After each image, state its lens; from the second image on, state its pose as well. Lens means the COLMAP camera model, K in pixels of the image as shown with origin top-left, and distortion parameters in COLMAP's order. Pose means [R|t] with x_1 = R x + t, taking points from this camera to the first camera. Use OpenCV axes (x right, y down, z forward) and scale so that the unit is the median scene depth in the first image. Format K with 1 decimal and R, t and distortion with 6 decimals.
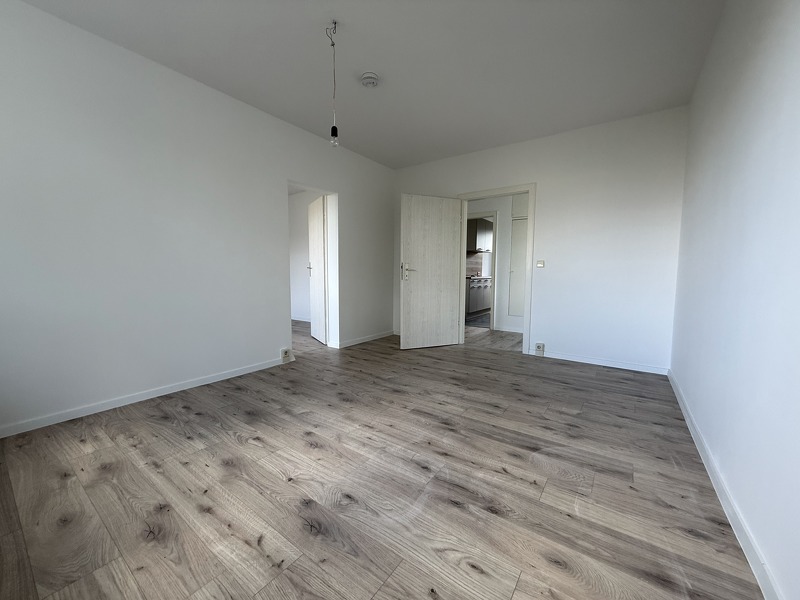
lens RADIAL K [[320.6, 0, 397.2], [0, 320.6, 300.8], [0, 0, 1]] dist [-0.000740, -0.000254]
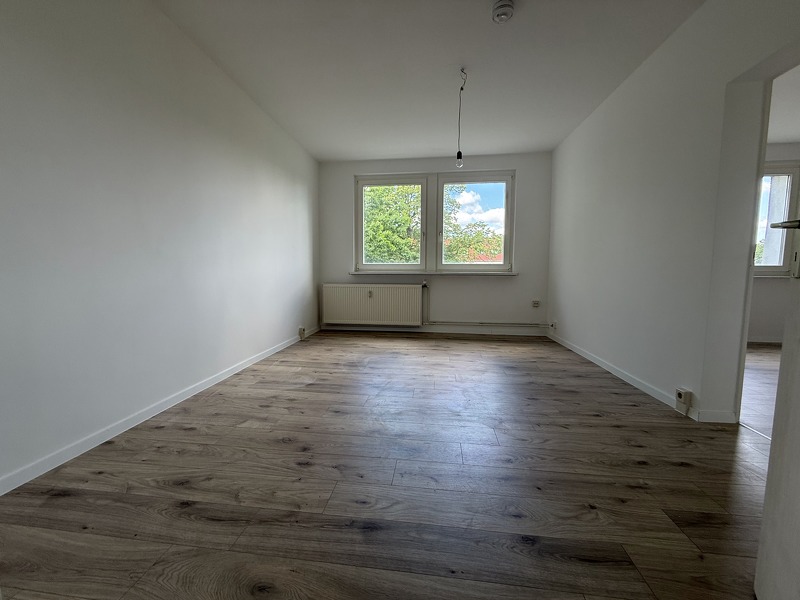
lens RADIAL K [[320.6, 0, 397.2], [0, 320.6, 300.8], [0, 0, 1]] dist [-0.000740, -0.000254]
pose [[-0.876543, 0.035527, -0.480011, 0.671533], [-0.048796, 0.985575, 0.162050, -0.139218], [0.478845, 0.165466, -0.862165, 2.082651]]
